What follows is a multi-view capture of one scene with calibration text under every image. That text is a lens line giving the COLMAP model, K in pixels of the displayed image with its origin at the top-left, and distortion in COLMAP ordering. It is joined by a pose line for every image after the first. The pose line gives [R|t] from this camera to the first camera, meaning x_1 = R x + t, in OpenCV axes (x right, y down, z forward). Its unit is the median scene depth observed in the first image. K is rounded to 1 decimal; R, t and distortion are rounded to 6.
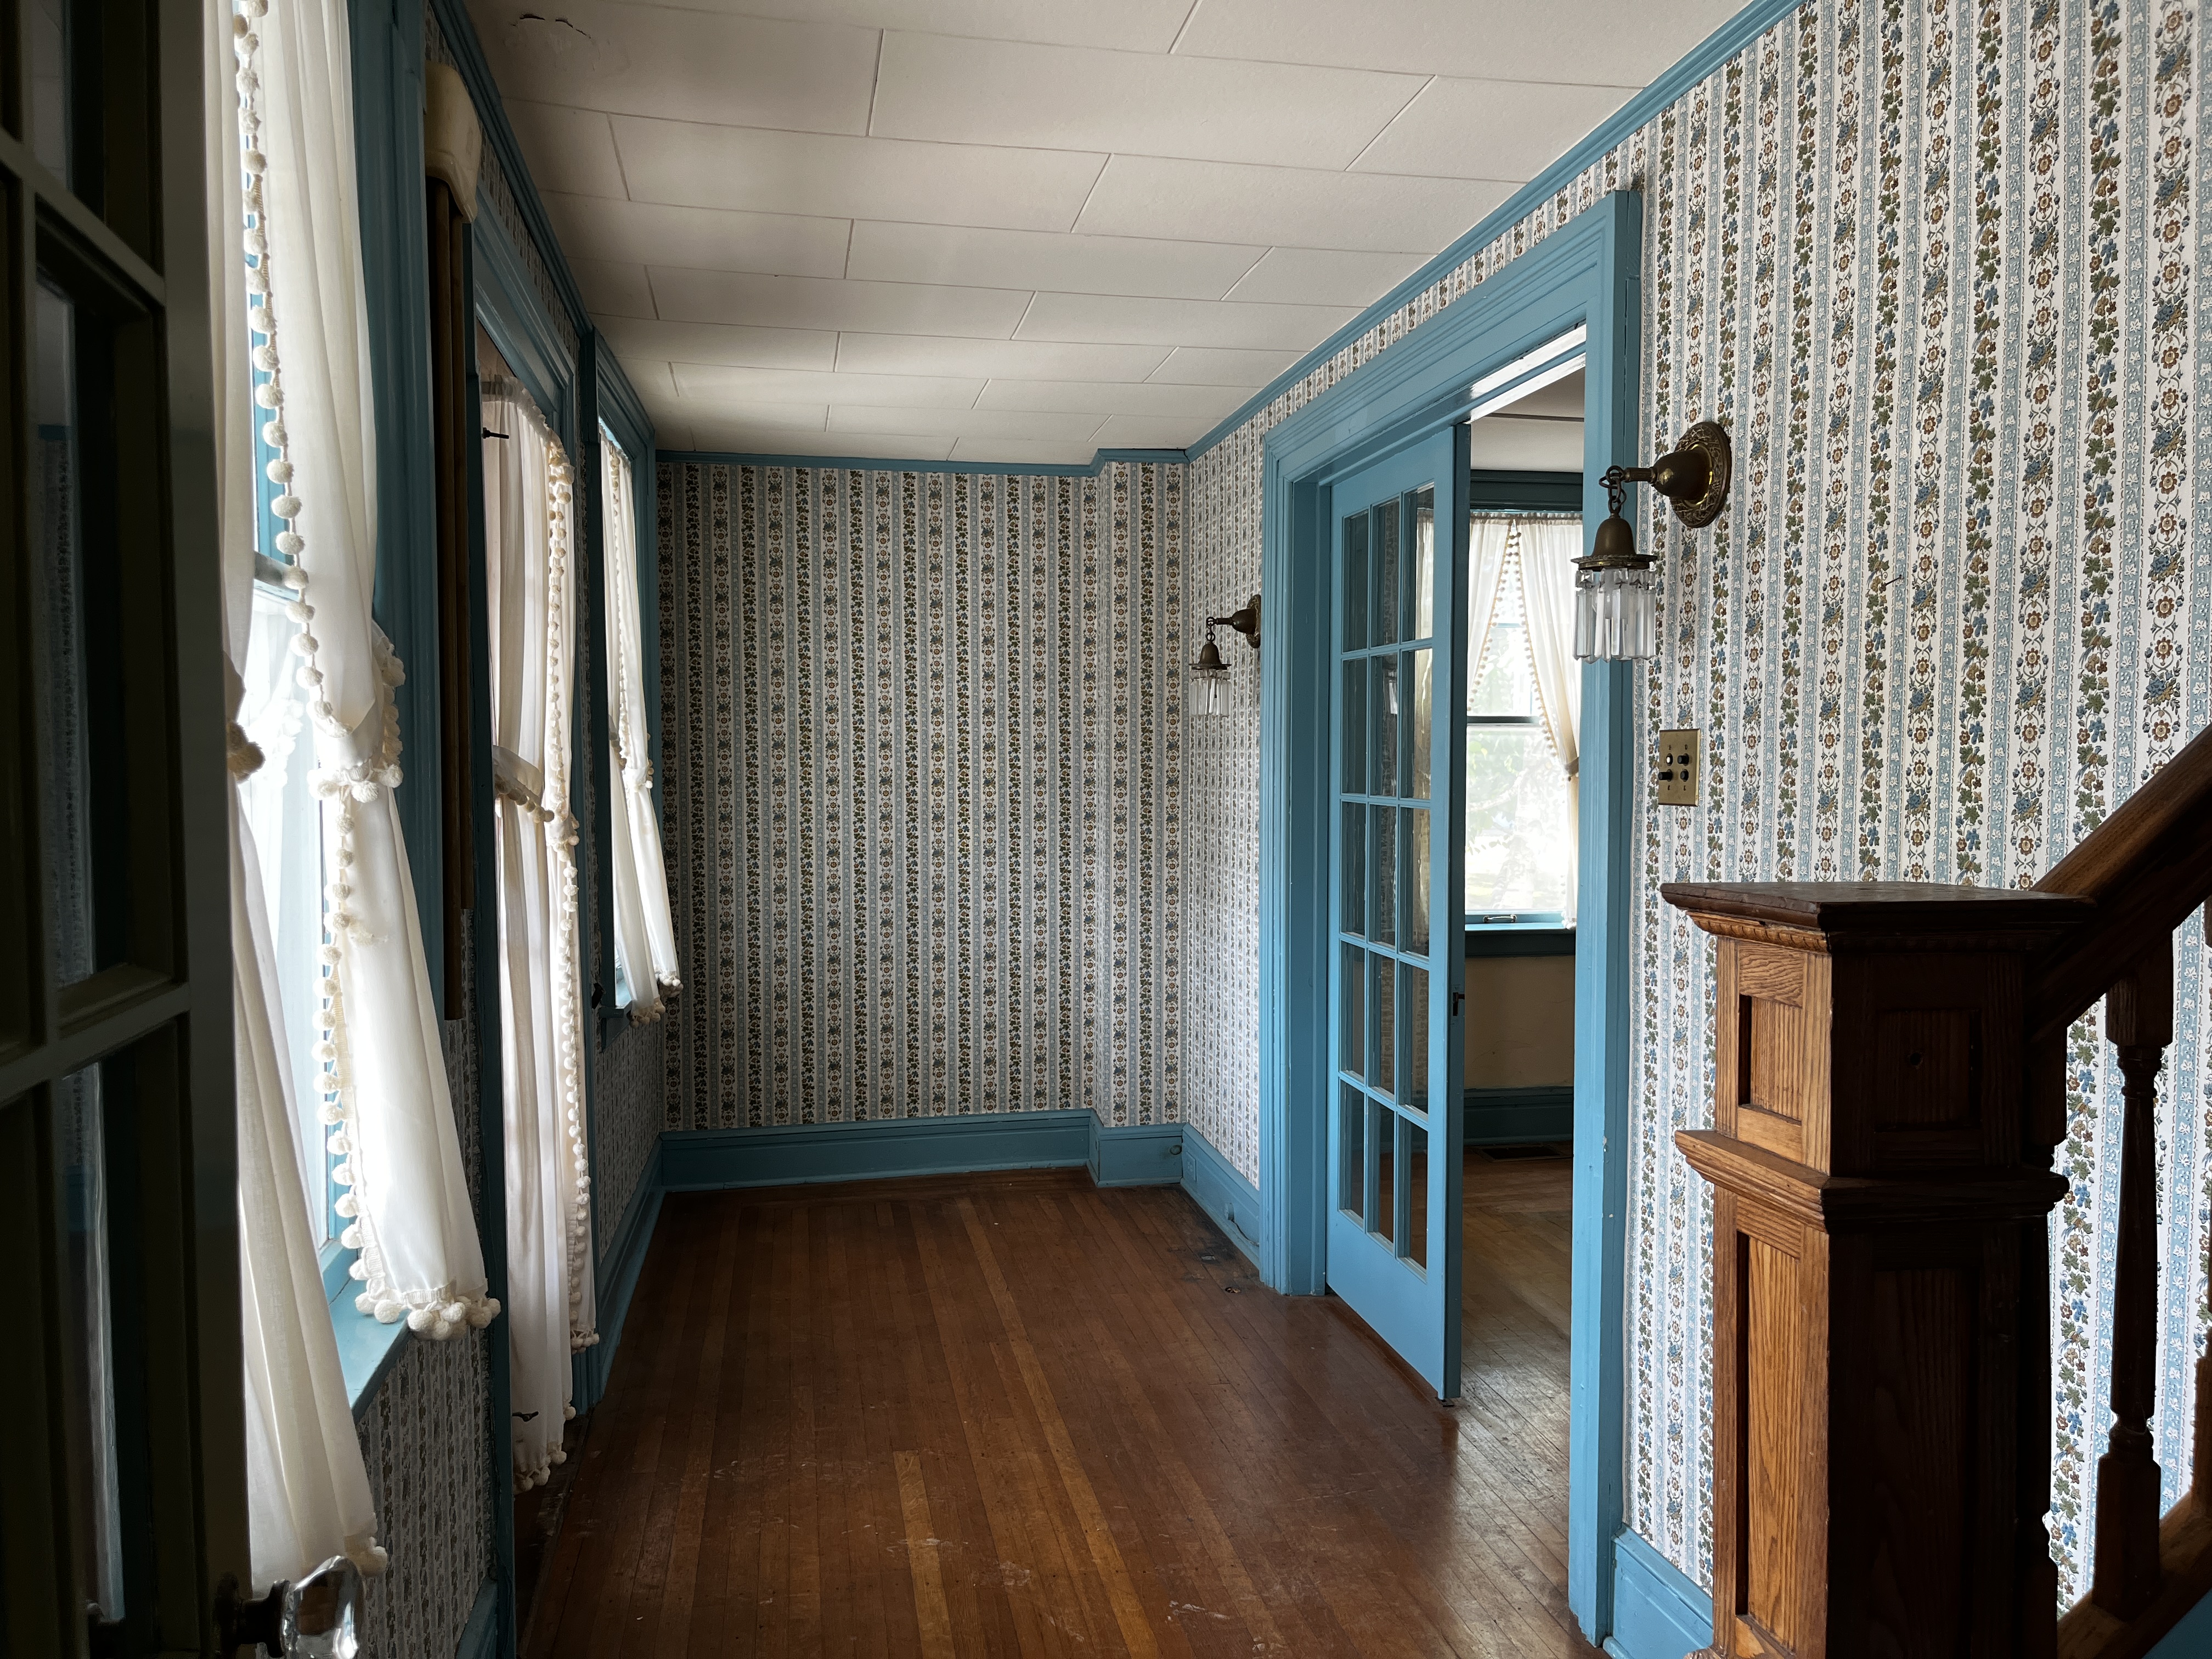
lens RADIAL K [[1678.5, 0, 1103.2], [0, 1678.5, 848.8], [0, 0, 1]] dist [0.054905, -0.083057]
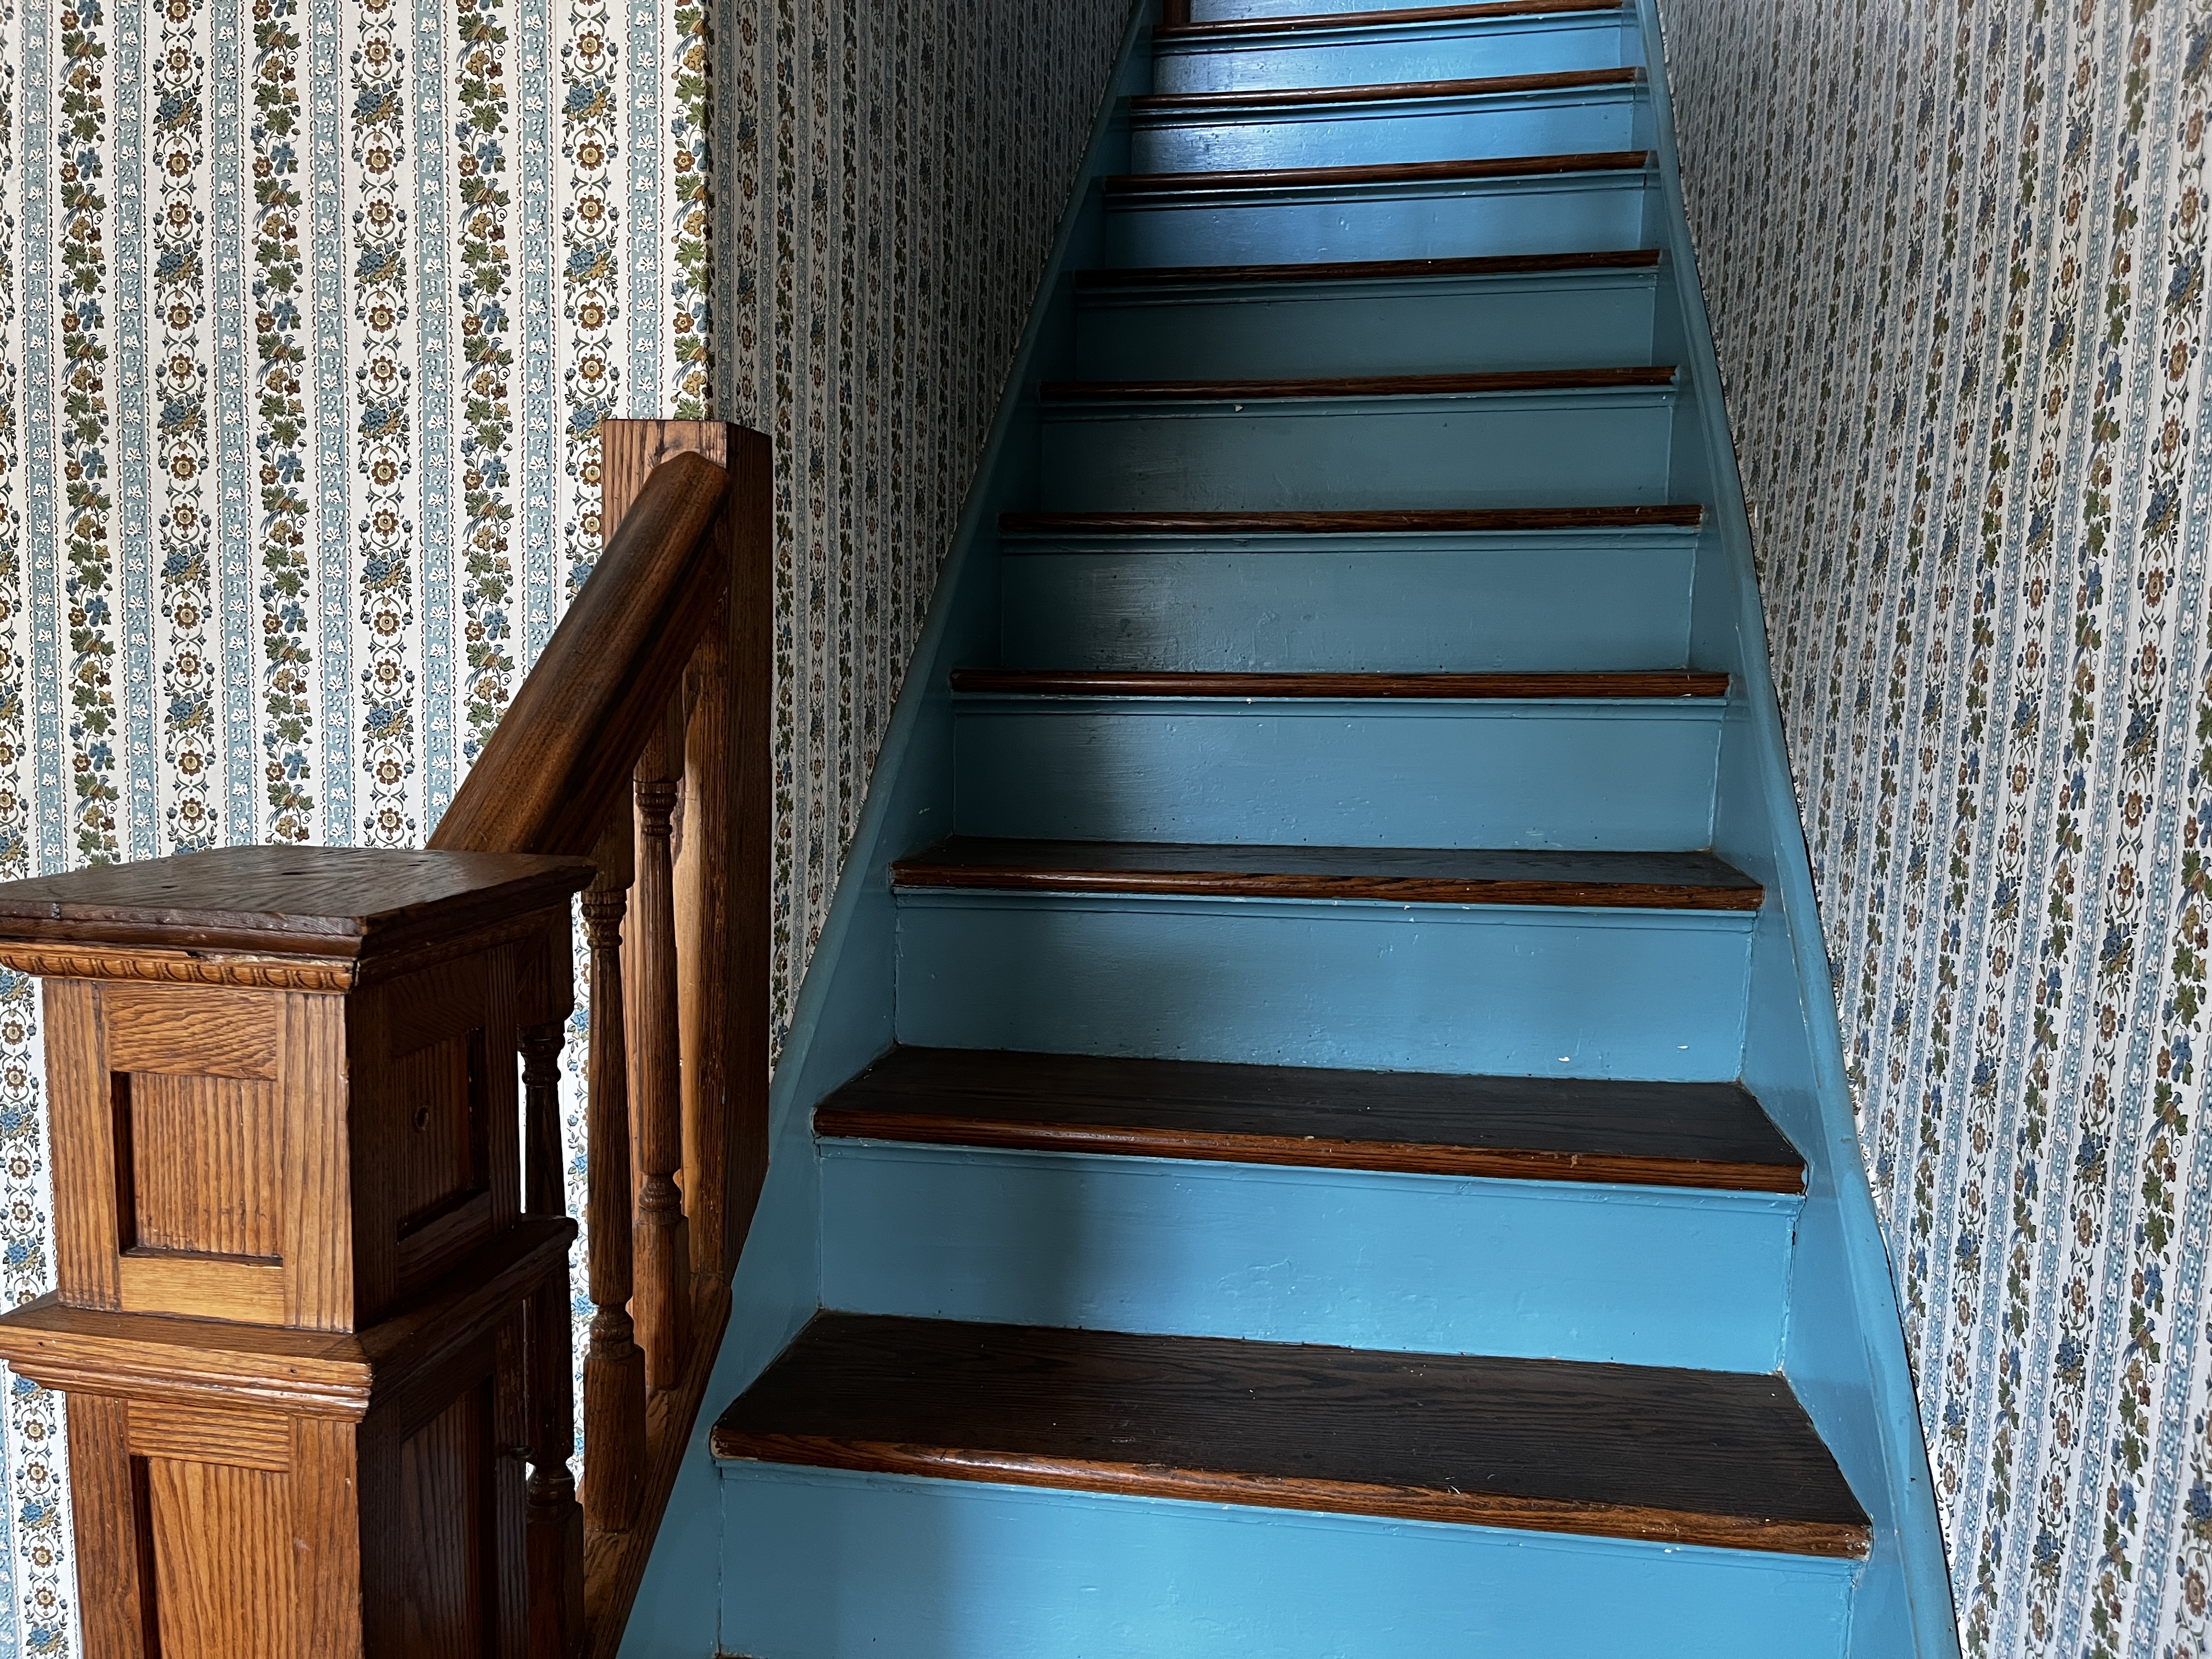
lens RADIAL K [[1678.5, 0, 1119.3], [0, 1678.5, 840.8], [0, 0, 1]] dist [0.054905, -0.083057]
pose [[0.345372, -0.092549, 0.933891, -0.033653], [0.018879, 0.995609, 0.091683, -0.030751], [-0.938276, -0.014034, 0.345602, 0.355050]]
